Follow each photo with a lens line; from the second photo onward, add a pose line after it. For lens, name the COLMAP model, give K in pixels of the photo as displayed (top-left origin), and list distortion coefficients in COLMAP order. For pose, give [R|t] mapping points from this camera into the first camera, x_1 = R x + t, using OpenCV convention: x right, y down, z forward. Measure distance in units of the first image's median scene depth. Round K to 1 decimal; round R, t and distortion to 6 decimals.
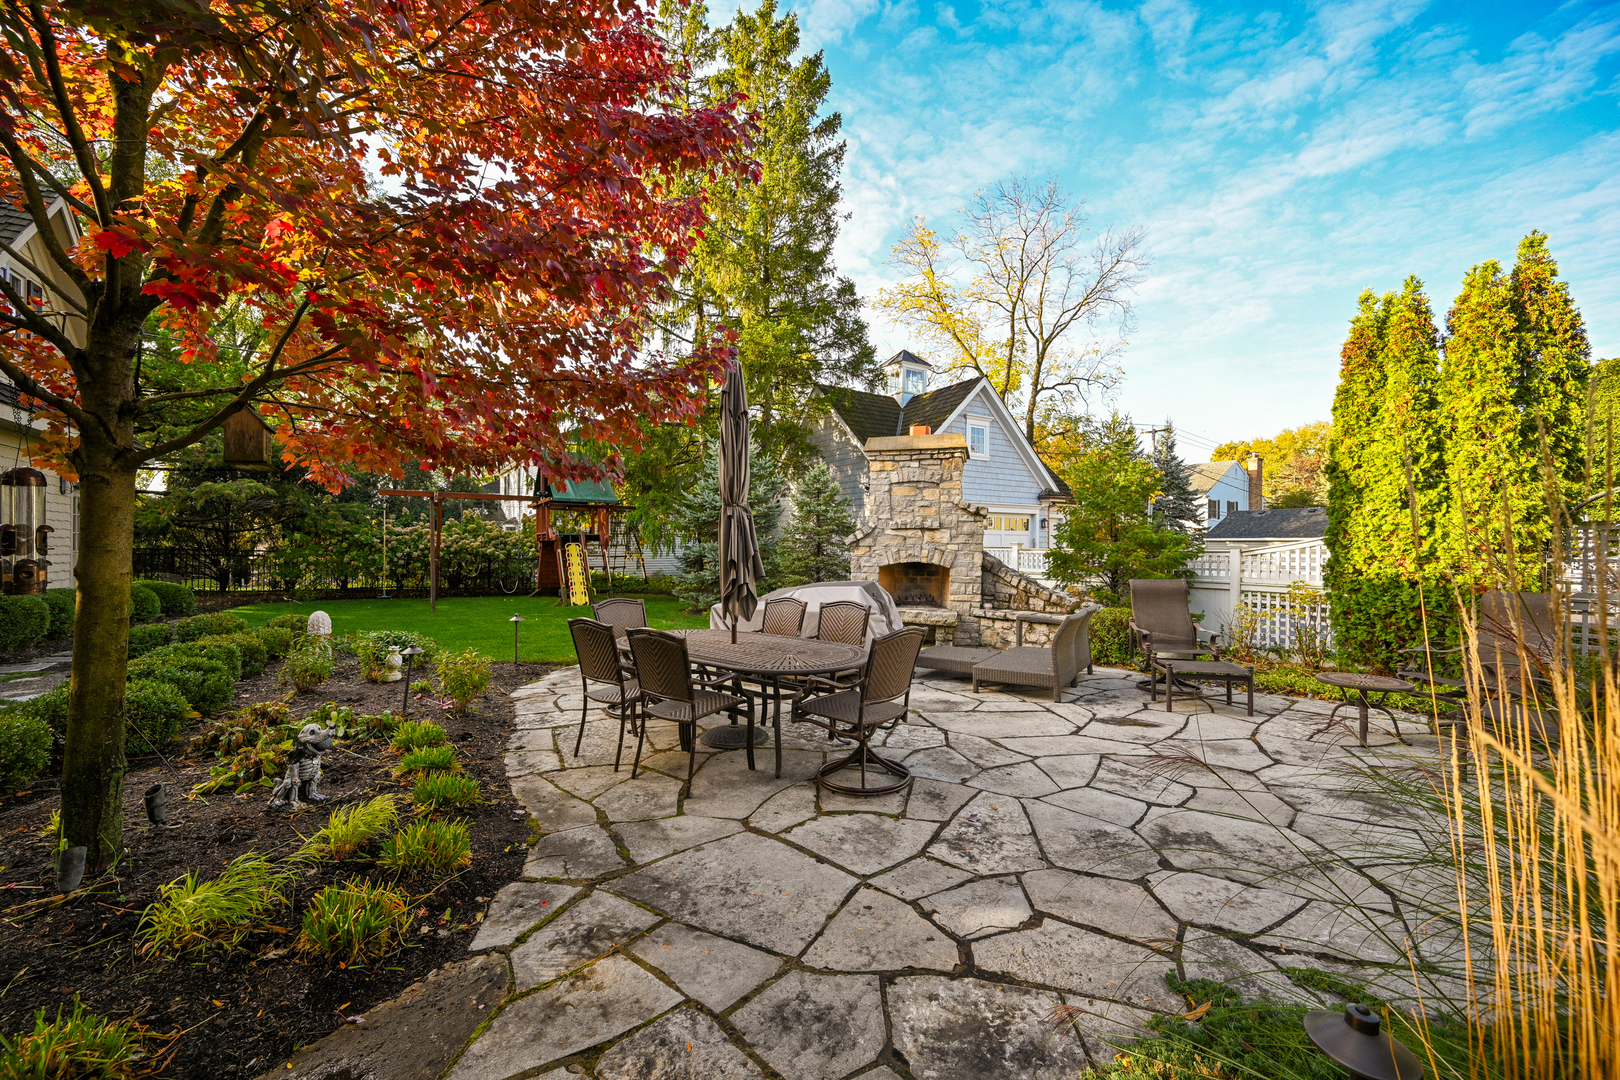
lens RADIAL K [[650.7, 0, 806.0], [0, 650.7, 543.5], [0, 0, 1]] dist [0.002672, 0.000101]
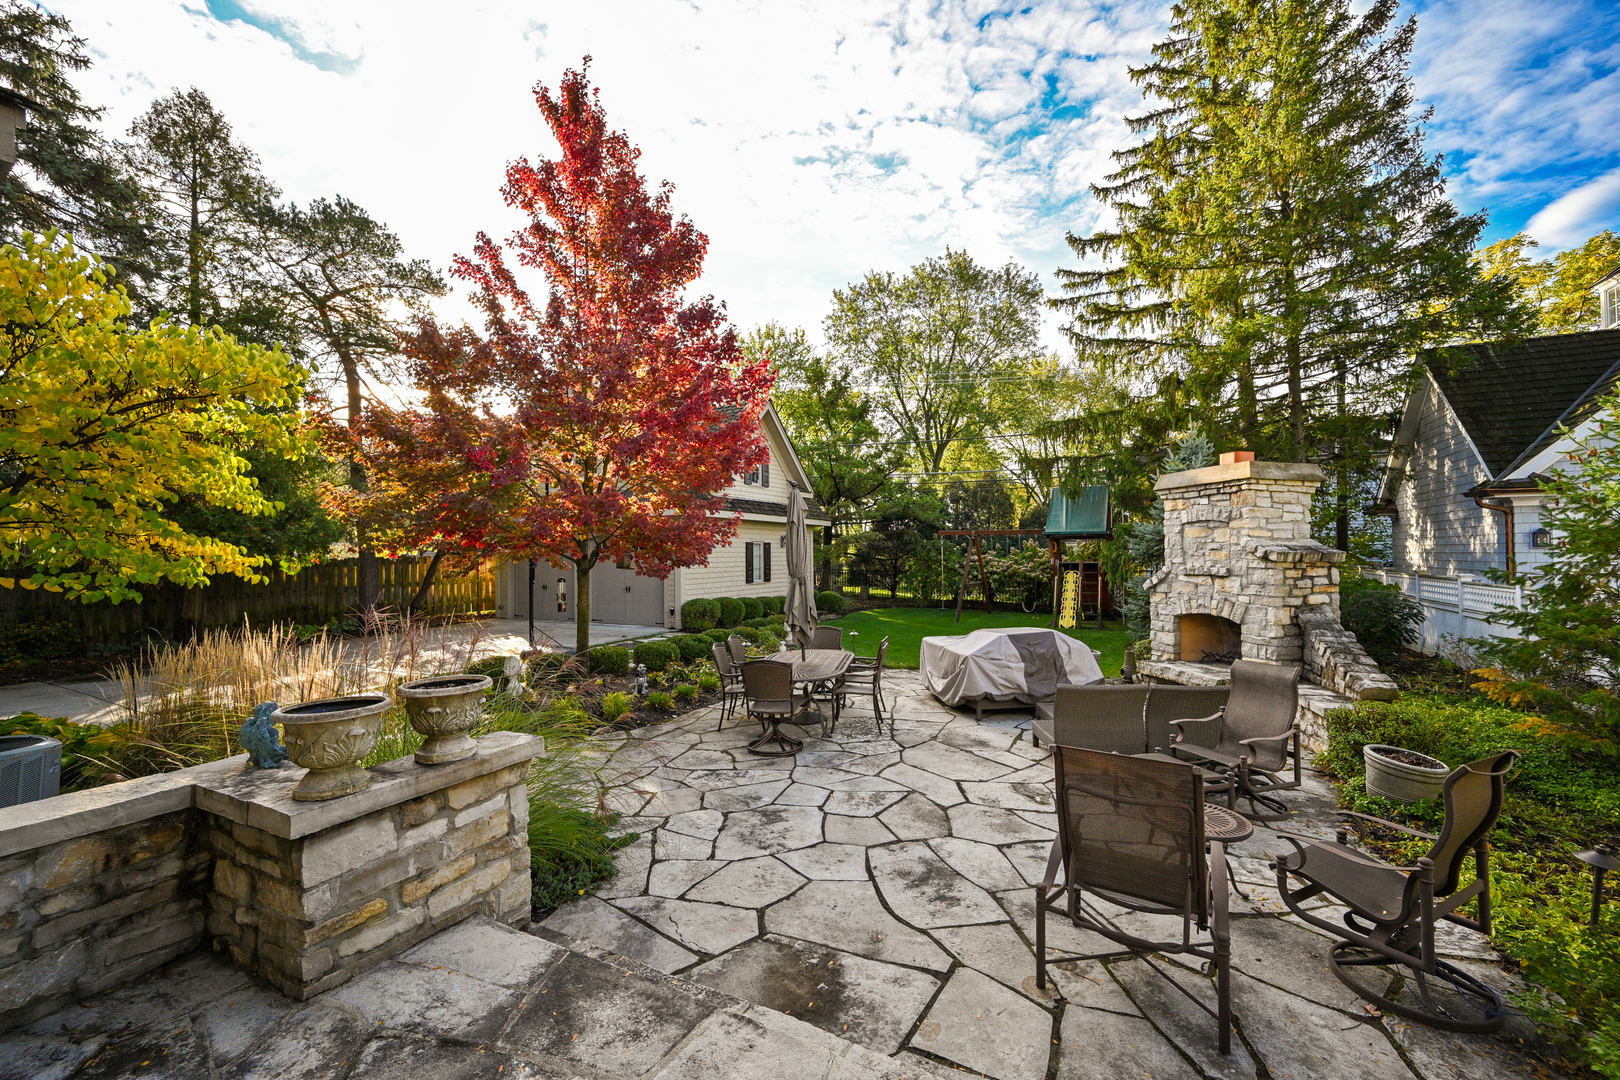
lens RADIAL K [[650.7, 0, 799.0], [0, 650.7, 540.0], [0, 0, 1]] dist [0.002672, 0.000101]
pose [[0.471171, -0.028825, -0.881571, 0.690540], [0.015786, 0.999581, -0.024247, -0.057993], [0.881900, -0.002492, 0.471429, 0.111715]]
